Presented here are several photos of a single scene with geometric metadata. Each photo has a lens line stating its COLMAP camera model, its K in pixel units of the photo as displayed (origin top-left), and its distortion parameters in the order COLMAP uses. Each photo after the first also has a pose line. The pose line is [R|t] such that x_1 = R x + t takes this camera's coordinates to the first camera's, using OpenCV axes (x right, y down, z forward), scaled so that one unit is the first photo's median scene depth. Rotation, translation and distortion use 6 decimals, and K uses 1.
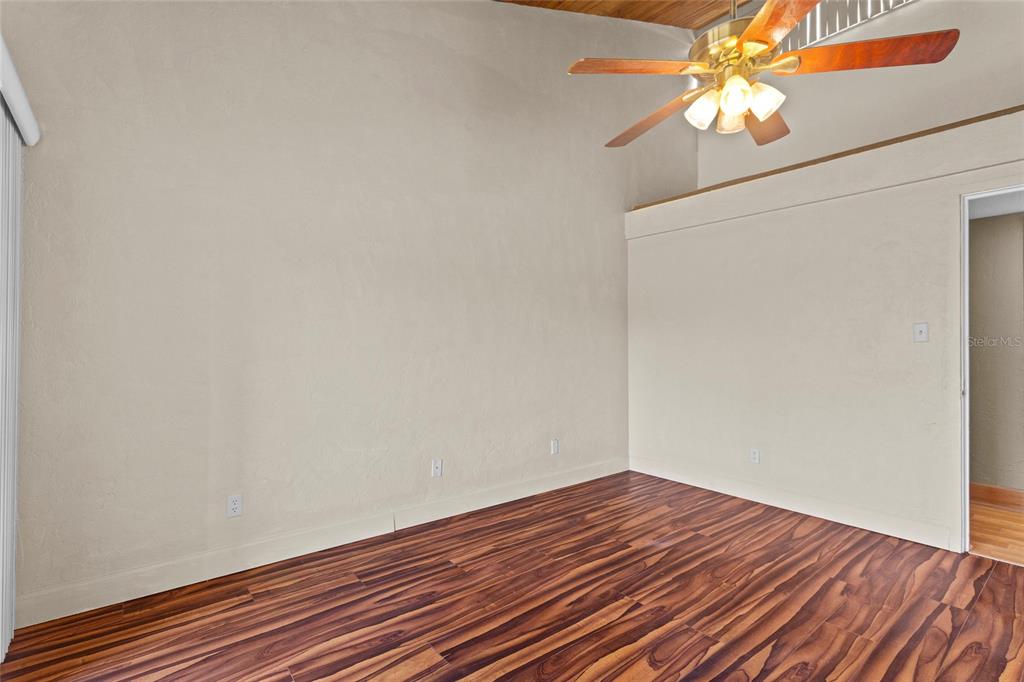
lens RADIAL K [[483.8, 0, 514.8], [0, 483.8, 340.7], [0, 0, 1]] dist [0.010555, -0.000040]
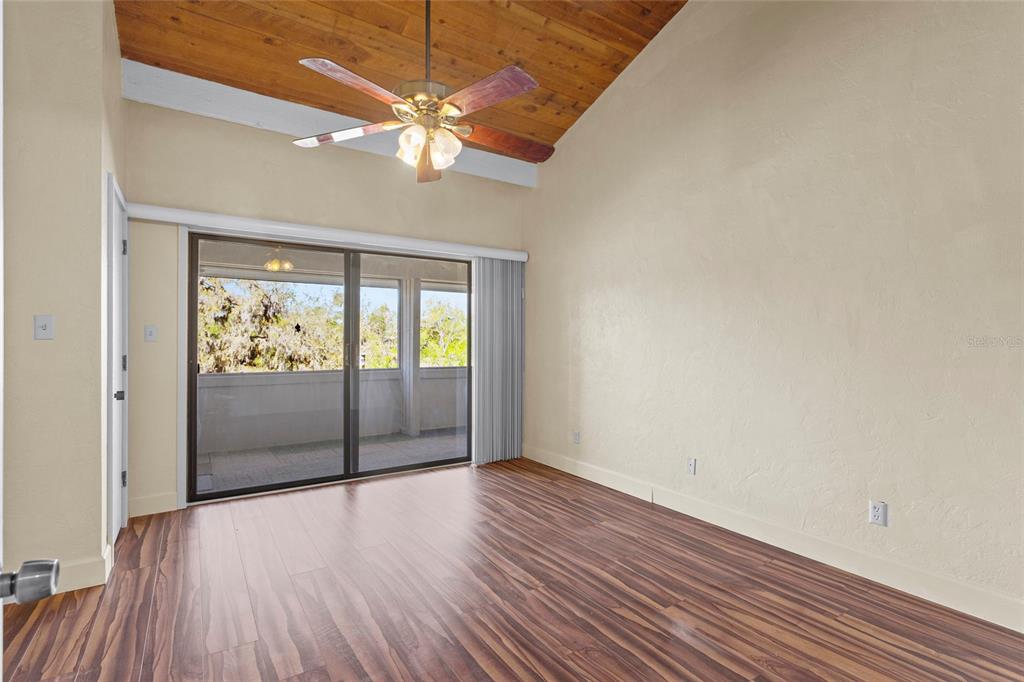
lens RADIAL K [[483.8, 0, 510.3], [0, 483.8, 339.5], [0, 0, 1]] dist [0.010555, -0.000040]
pose [[-0.108778, -0.010067, -0.994015, 1.069255], [0.008326, 0.999904, -0.011037, 0.005615], [0.994031, -0.009477, -0.108684, 0.868862]]
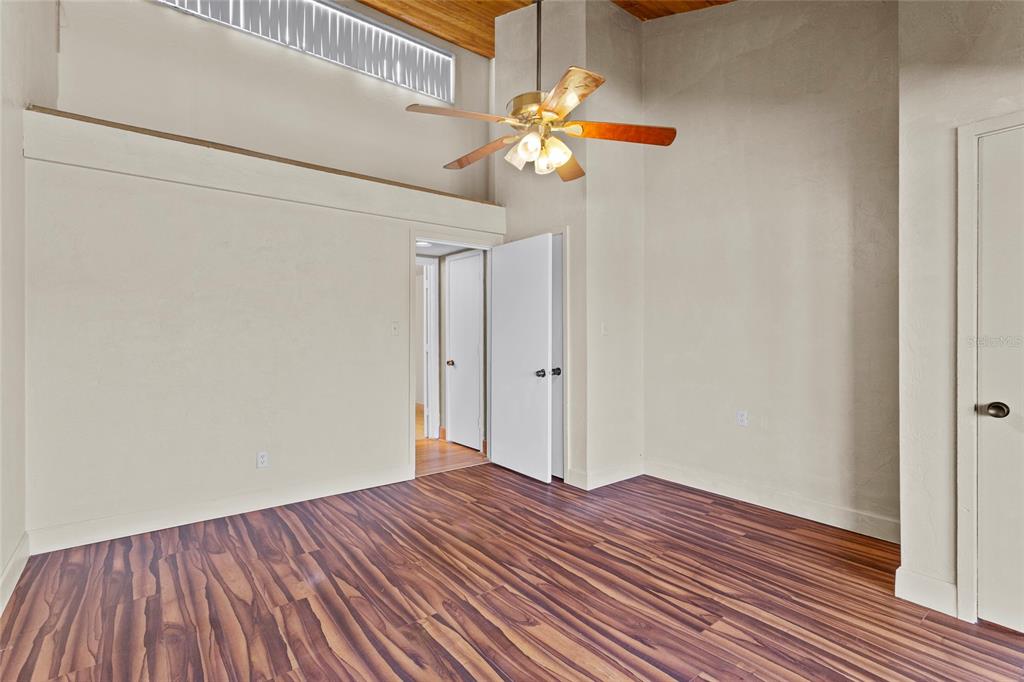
lens RADIAL K [[483.8, 0, 513.6], [0, 483.8, 339.2], [0, 0, 1]] dist [0.010555, -0.000040]
pose [[0.023410, -0.007785, 0.999696, -0.548026], [-0.005883, 0.999951, 0.007925, -0.002130], [-0.999709, -0.006067, 0.023363, 0.668891]]
